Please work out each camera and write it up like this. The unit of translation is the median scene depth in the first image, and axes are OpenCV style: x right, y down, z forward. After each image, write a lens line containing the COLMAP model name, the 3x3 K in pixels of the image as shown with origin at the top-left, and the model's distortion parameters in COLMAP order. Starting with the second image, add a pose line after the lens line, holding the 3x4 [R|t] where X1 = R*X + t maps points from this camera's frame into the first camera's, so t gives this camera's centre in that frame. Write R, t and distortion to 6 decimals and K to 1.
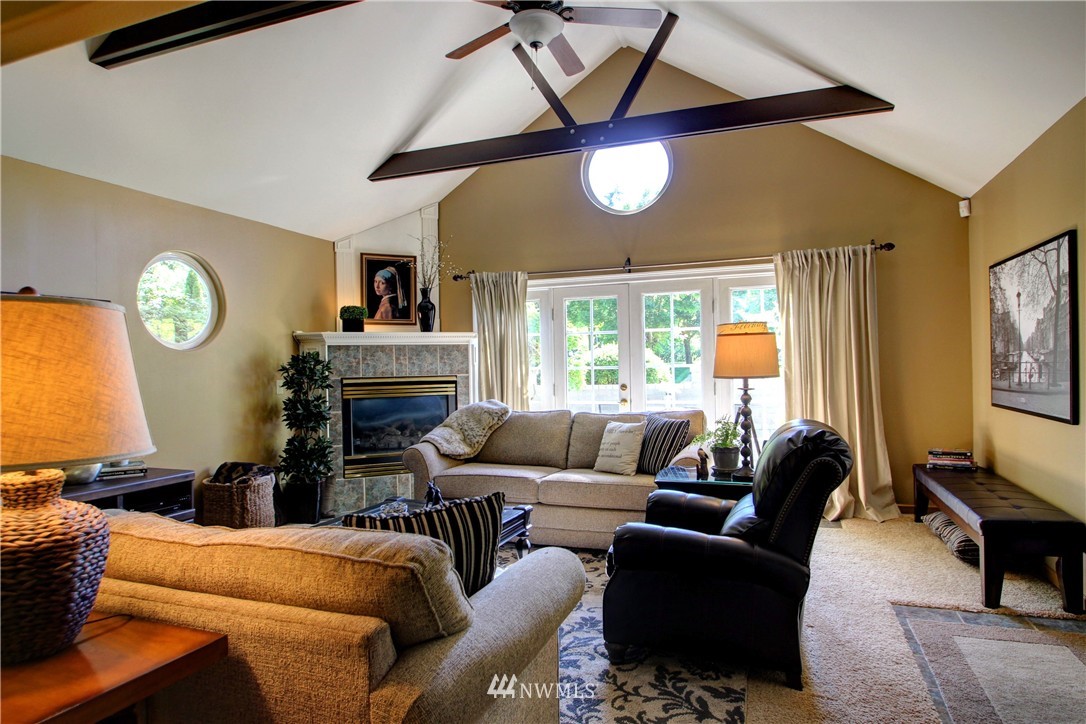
lens RADIAL K [[652.9, 0, 543.6], [0, 652.9, 360.7], [0, 0, 1]] dist [0.001574, 0.001989]
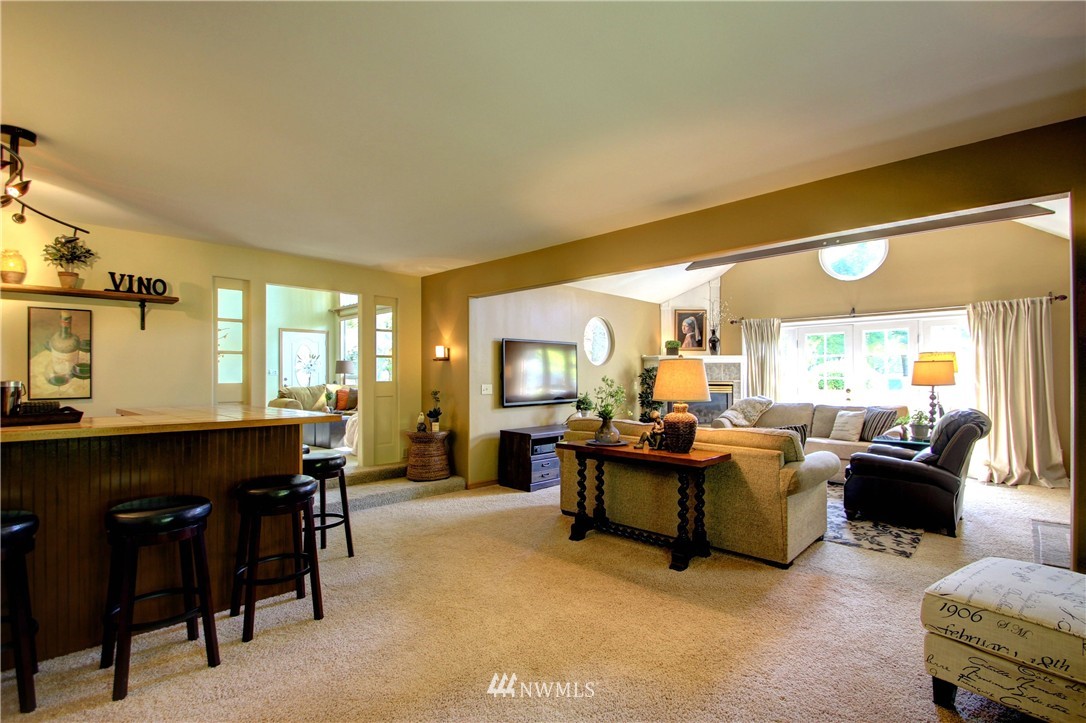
lens RADIAL K [[506.9, 0, 538.9], [0, 506.9, 367.5], [0, 0, 1]] dist [-0.010899, -0.002621]
pose [[0.917003, 0.011404, -0.398717, -0.087466], [-0.012943, 0.999916, -0.001169, -0.004923], [0.398670, 0.006233, 0.917073, -0.462479]]
